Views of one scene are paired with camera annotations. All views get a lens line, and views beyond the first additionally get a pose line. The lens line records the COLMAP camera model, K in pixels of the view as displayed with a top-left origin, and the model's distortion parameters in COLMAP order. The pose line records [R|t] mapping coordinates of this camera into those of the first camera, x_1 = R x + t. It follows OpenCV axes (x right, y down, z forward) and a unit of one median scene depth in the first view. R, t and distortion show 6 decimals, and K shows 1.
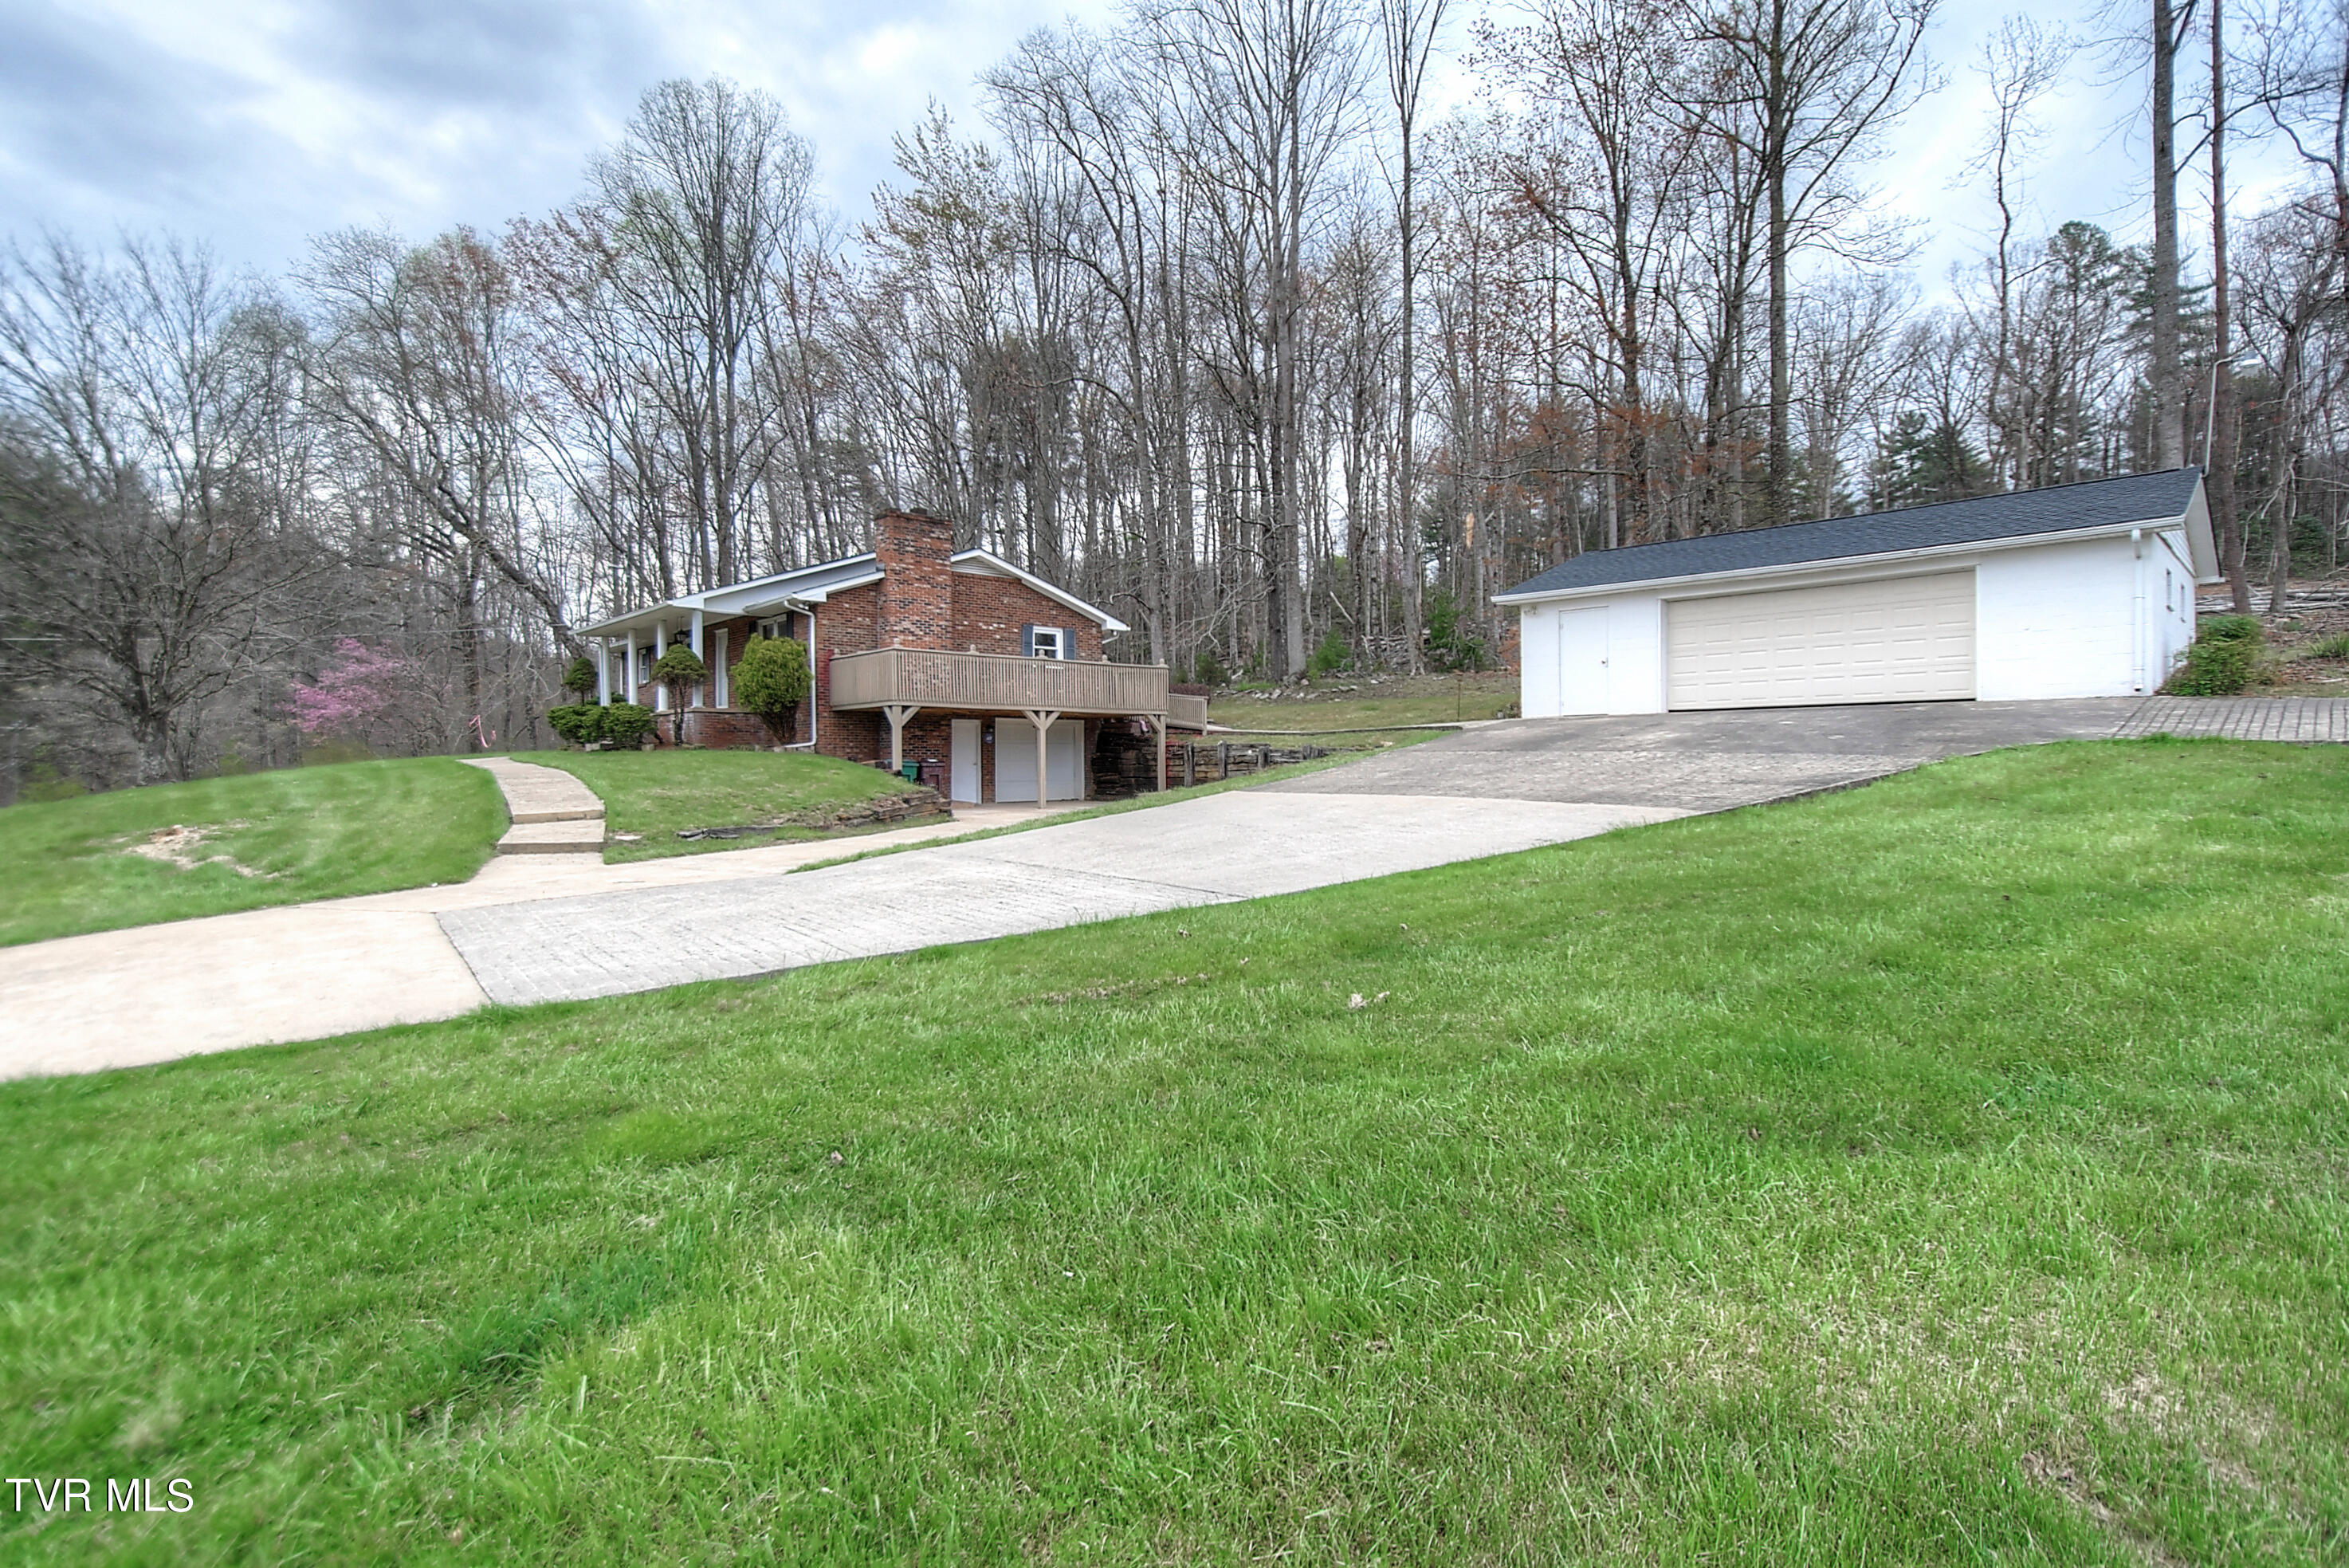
lens RADIAL K [[1146.5, 0, 1181.3], [0, 1146.5, 769.0], [0, 0, 1]] dist [0.001610, -0.000180]
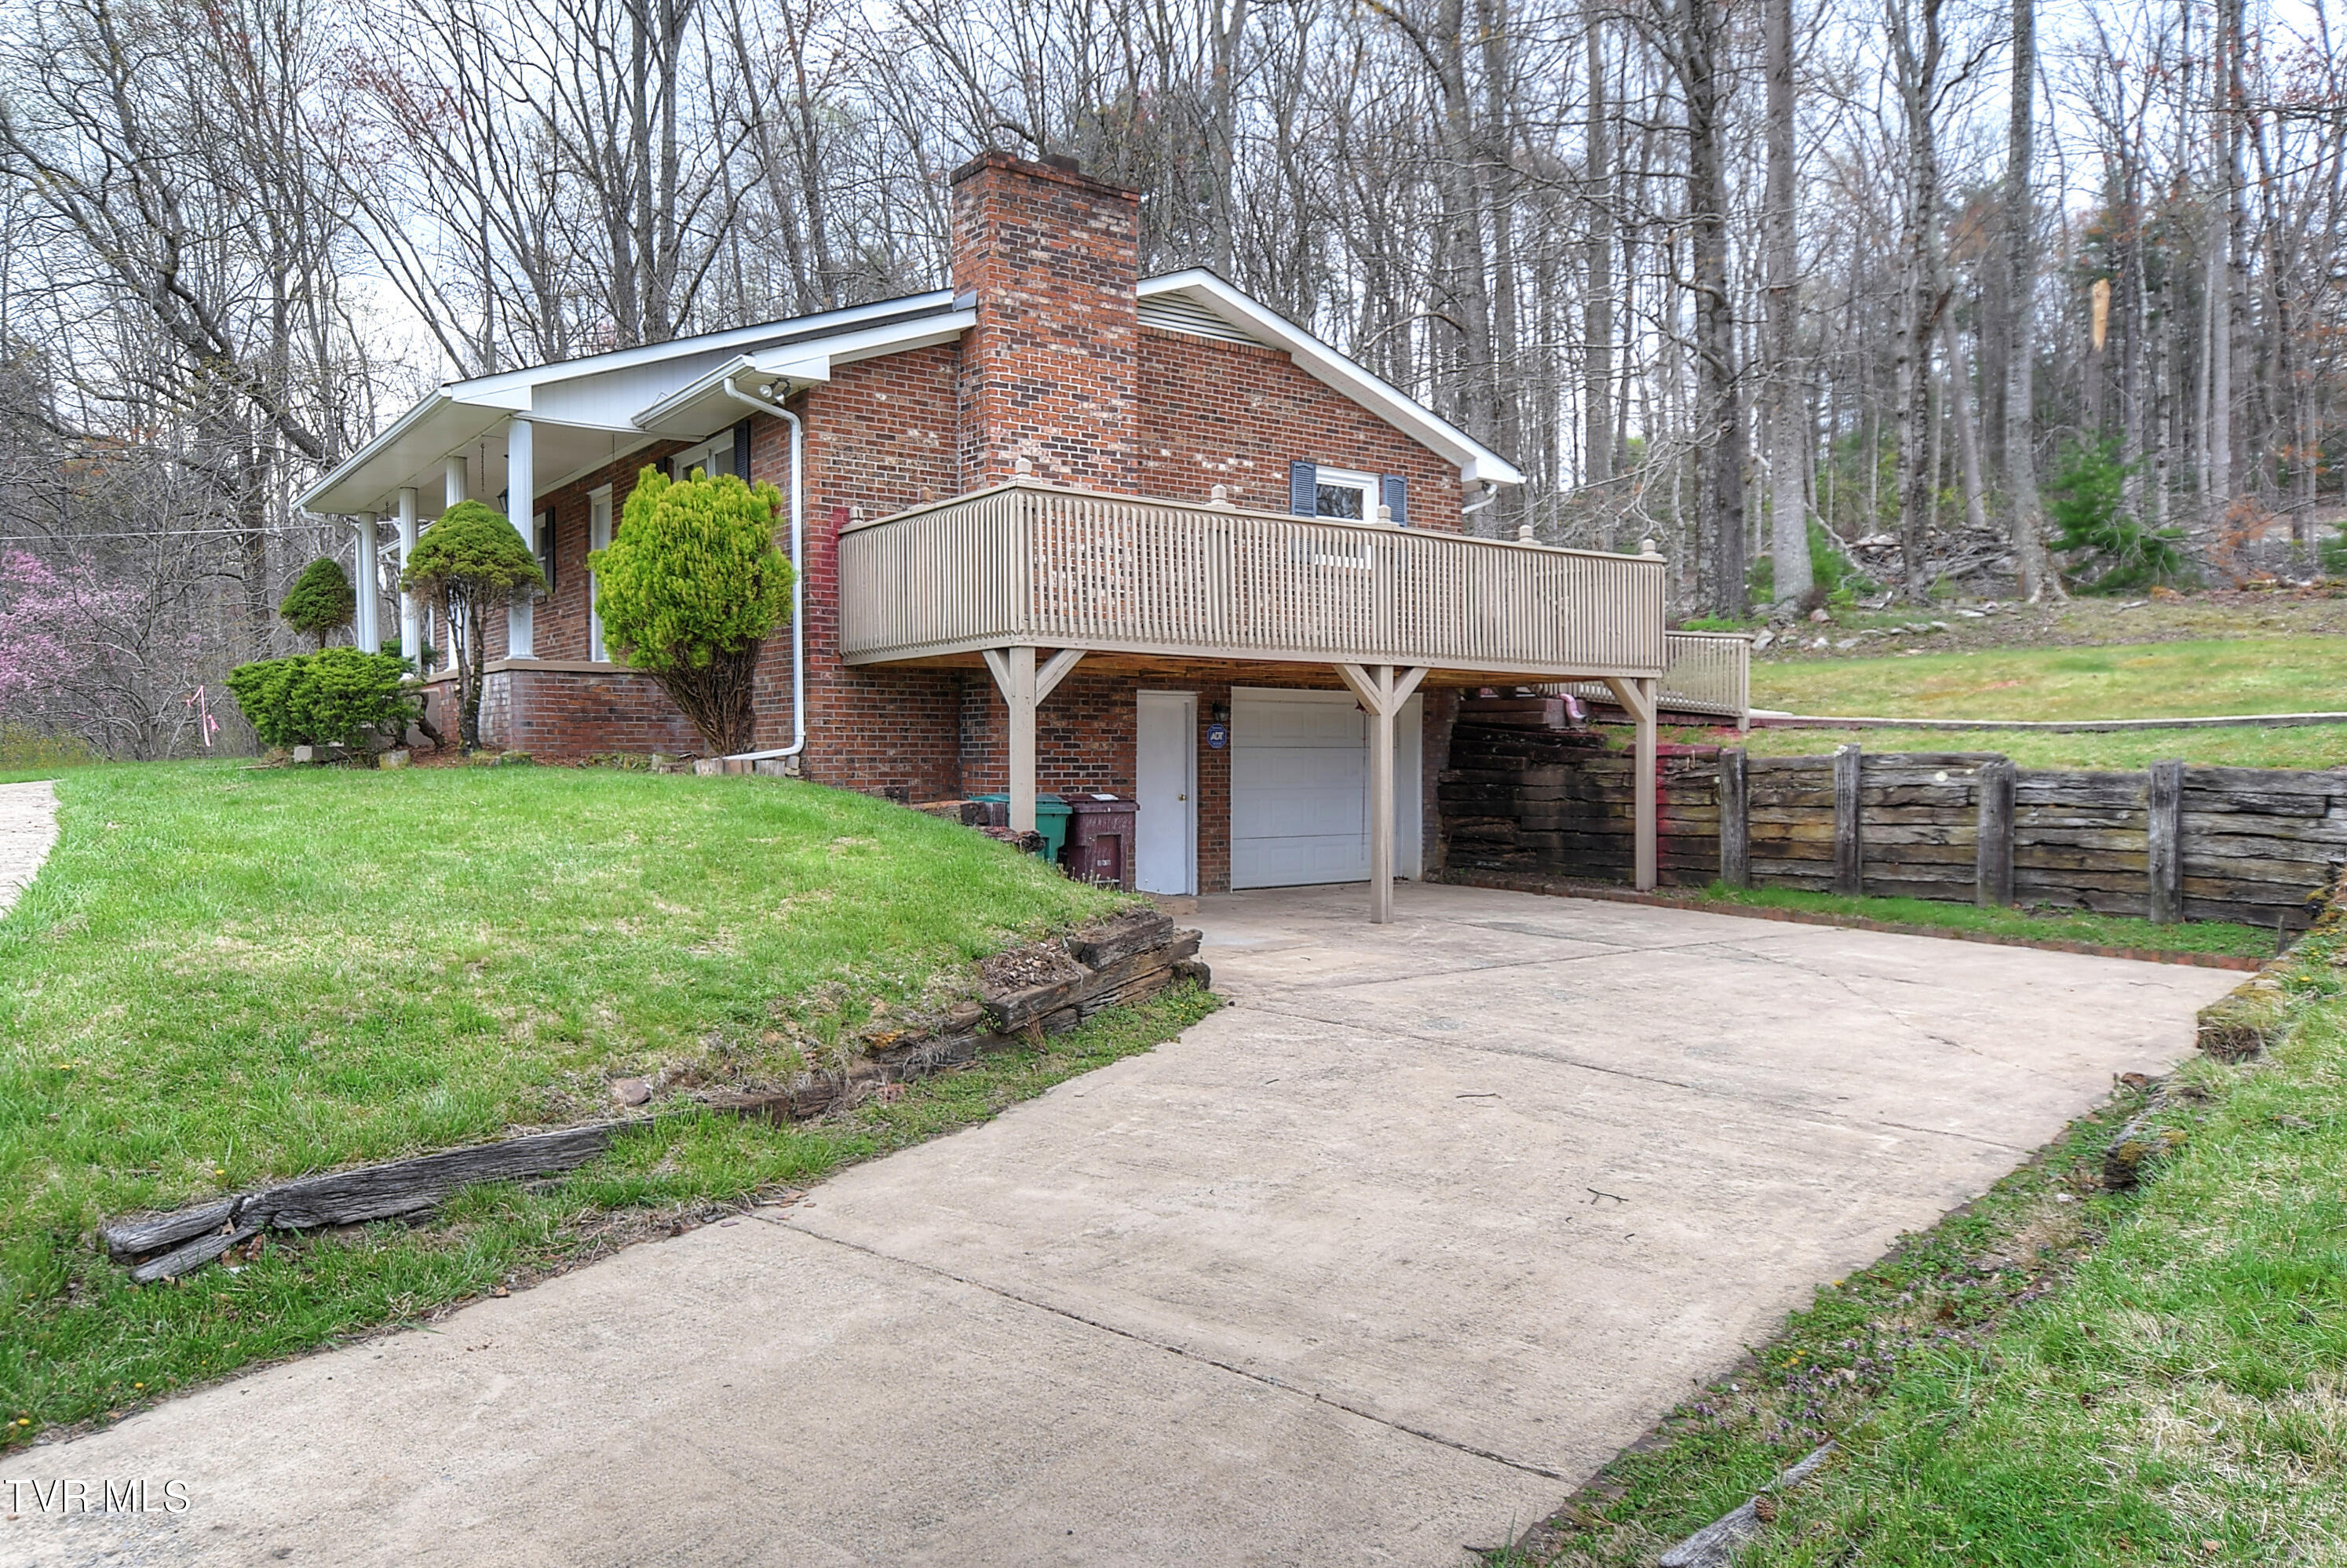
lens RADIAL K [[1633.3, 0, 1176.3], [0, 1633.3, 792.9], [0, 0, 1]] dist [-0.009163, -0.001384]
pose [[0.995484, 0.006413, -0.094711, -0.134643], [-0.004984, 0.999870, 0.015315, -0.016302], [0.094797, -0.014774, 0.995387, 0.441745]]
